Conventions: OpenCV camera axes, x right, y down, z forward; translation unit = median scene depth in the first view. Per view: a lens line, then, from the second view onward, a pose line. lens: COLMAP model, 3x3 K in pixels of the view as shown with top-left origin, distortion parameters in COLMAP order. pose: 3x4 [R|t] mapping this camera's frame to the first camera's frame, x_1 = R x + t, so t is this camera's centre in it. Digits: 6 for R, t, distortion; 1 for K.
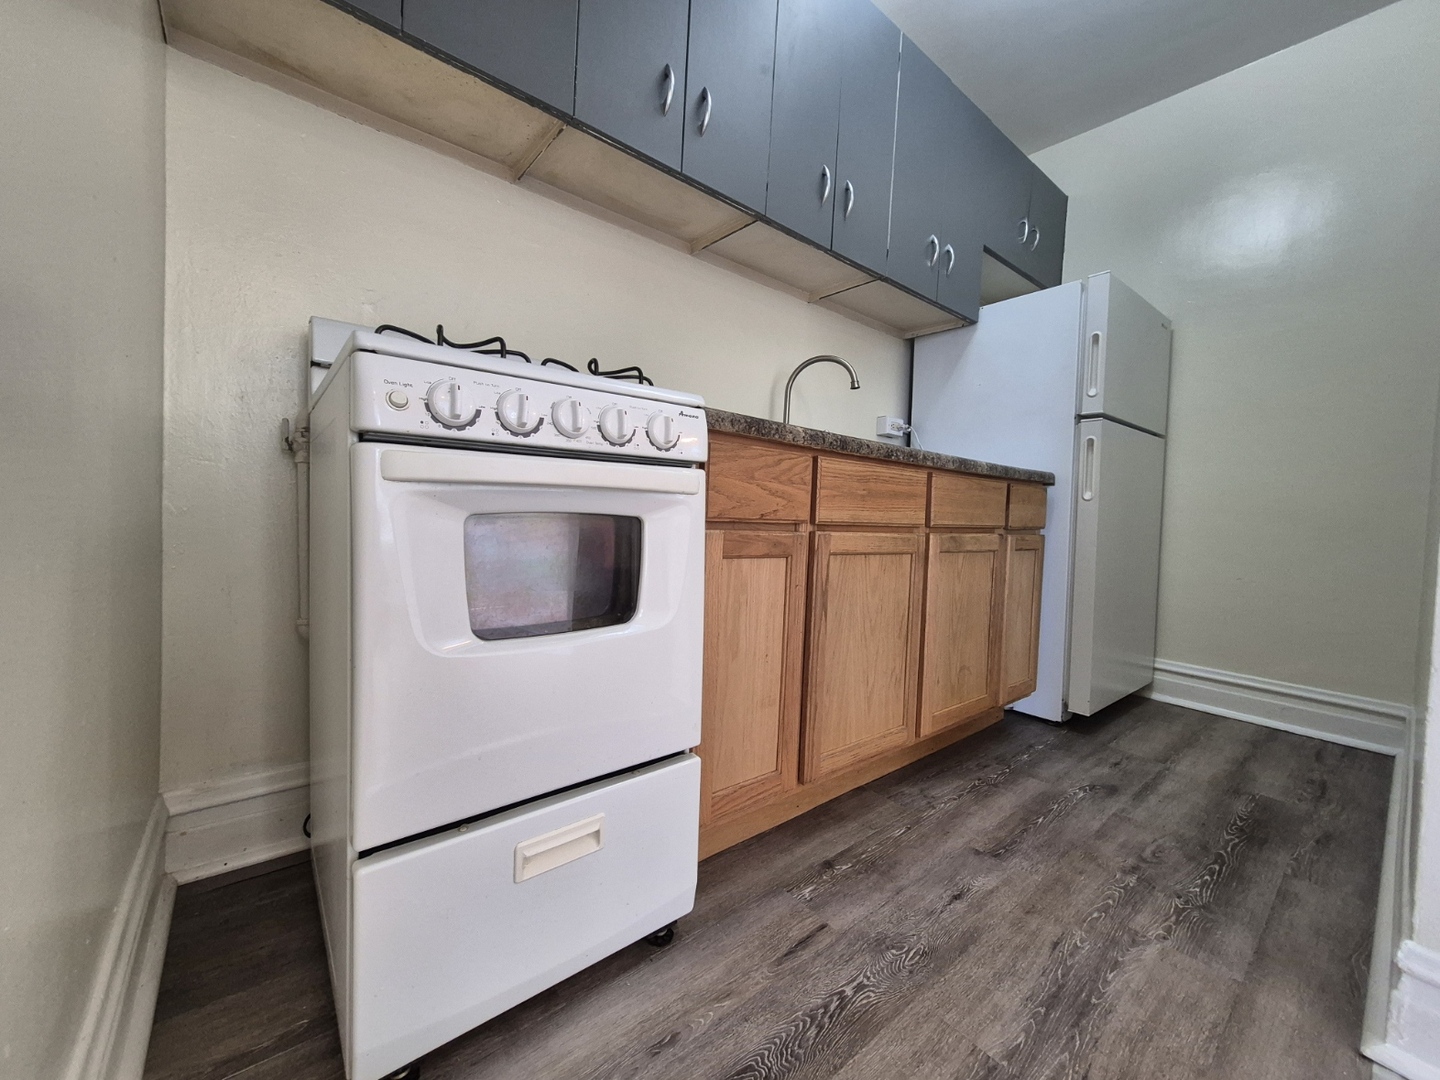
lens RADIAL K [[564.2, 0, 721.9], [0, 564.2, 534.7], [0, 0, 1]] dist [-0.000748, -0.000181]
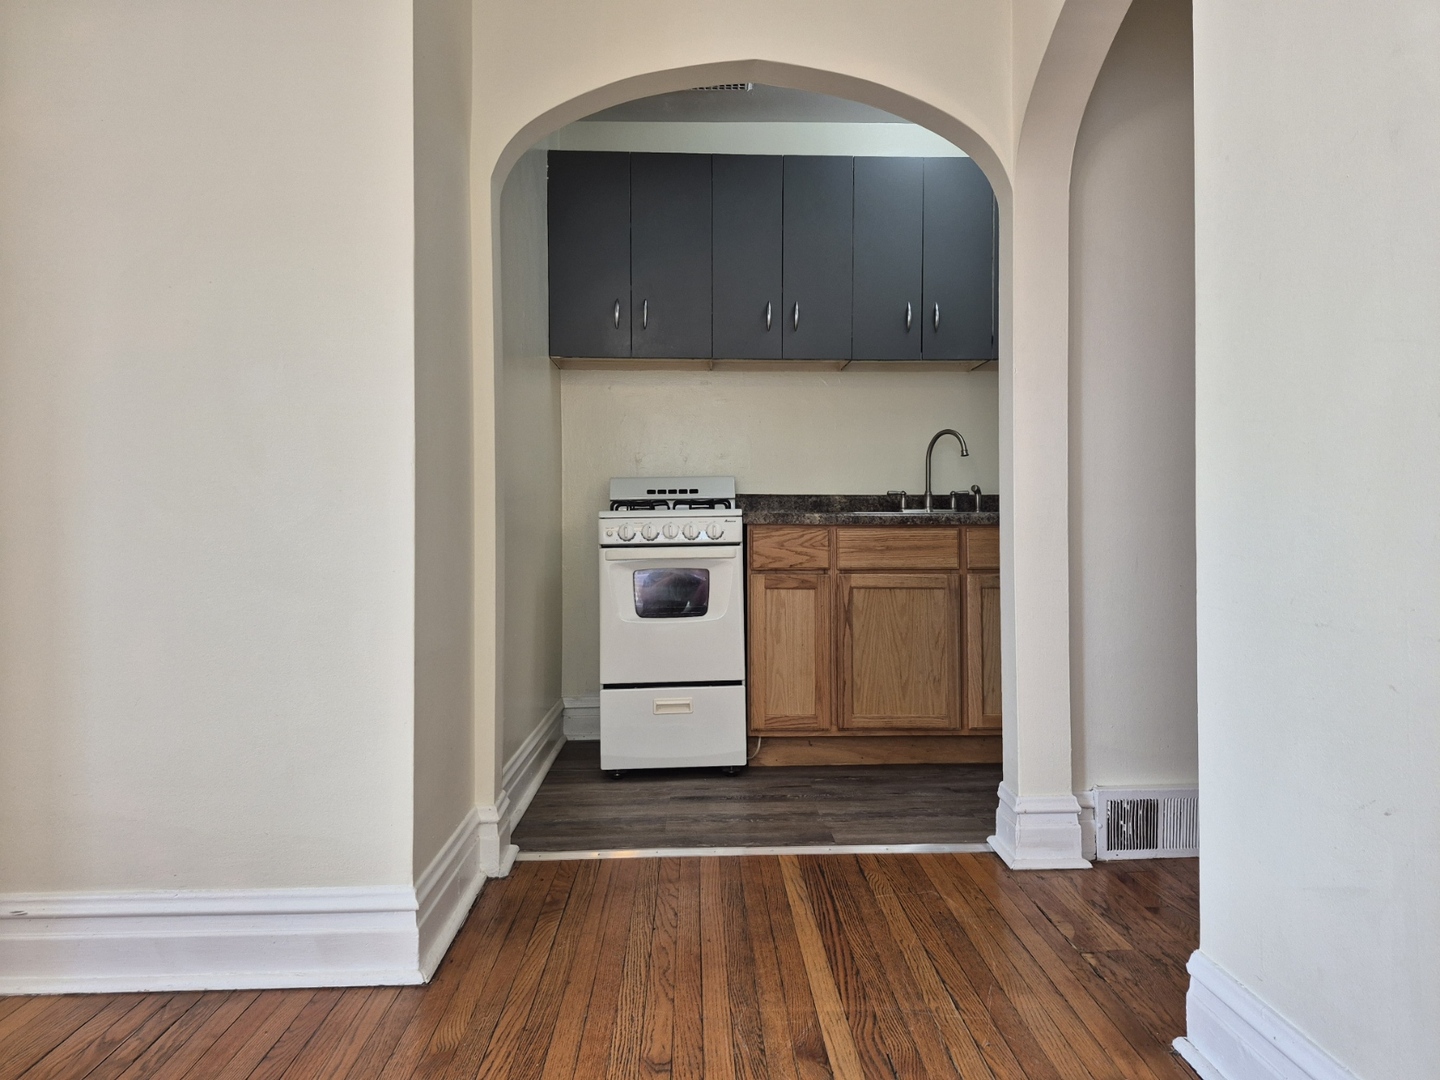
lens RADIAL K [[994.2, 0, 741.0], [0, 994.2, 539.0], [0, 0, 1]] dist [0.039399, -0.001026]
pose [[0.800785, -0.038763, -0.597697, 1.851914], [0.010920, 0.998683, -0.050138, 0.038411], [0.598853, 0.033623, 0.800153, -1.660818]]
